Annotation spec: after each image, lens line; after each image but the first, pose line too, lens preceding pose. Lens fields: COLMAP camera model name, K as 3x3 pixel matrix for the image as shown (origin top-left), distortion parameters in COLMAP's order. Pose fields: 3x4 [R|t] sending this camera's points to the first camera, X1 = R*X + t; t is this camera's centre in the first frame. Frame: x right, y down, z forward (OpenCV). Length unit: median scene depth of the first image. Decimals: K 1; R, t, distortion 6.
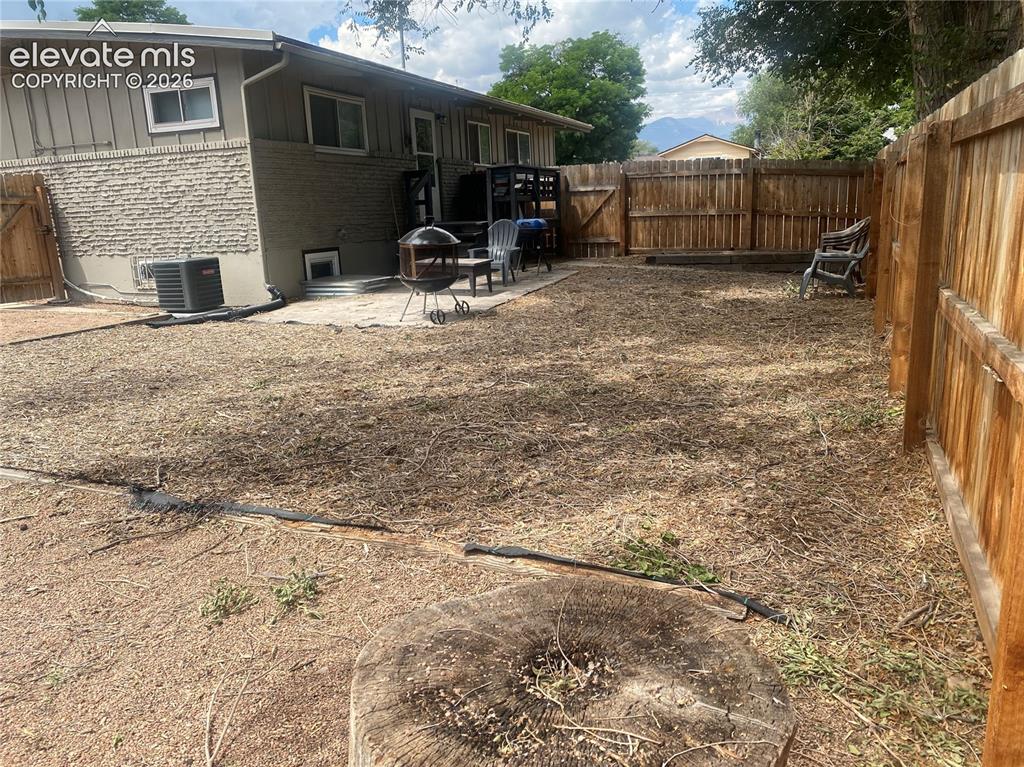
lens RADIAL K [[770.7, 0, 510.4], [0, 770.7, 383.0], [0, 0, 1]] dist [0.053363, -0.097045]
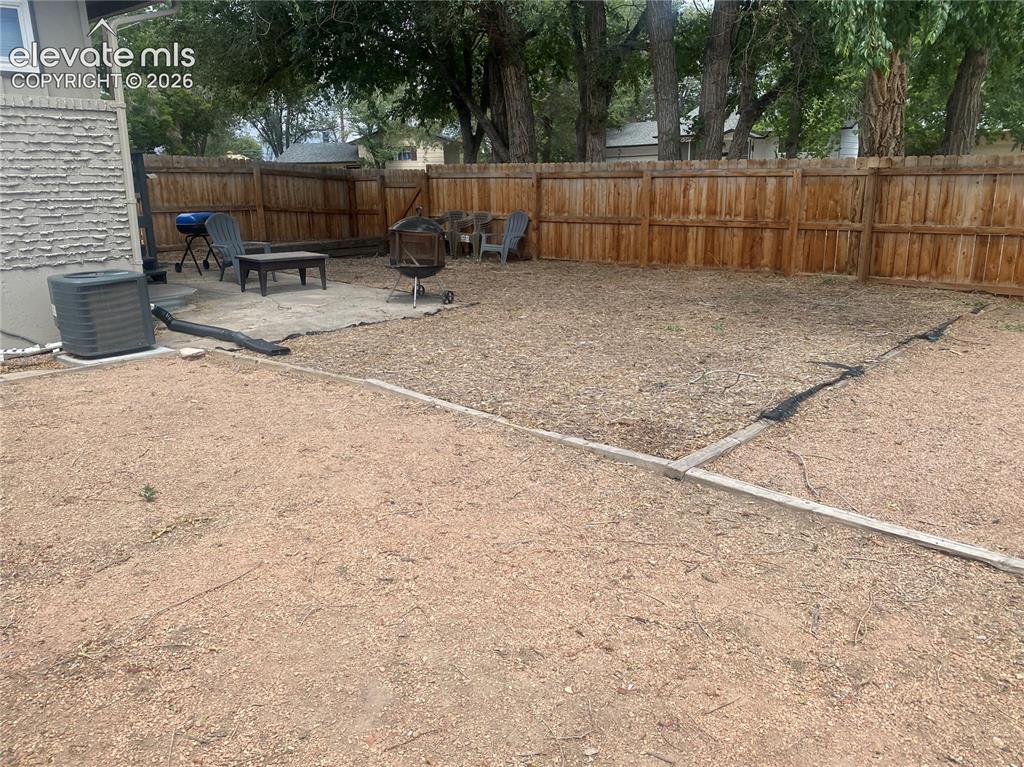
lens RADIAL K [[770.7, 0, 510.4], [0, 770.7, 383.0], [0, 0, 1]] dist [0.053363, -0.097045]
pose [[0.298933, -0.213198, 0.930154, -0.907324], [0.218282, 0.964158, 0.150841, -0.091447], [-0.928974, 0.157945, 0.334756, 0.454768]]
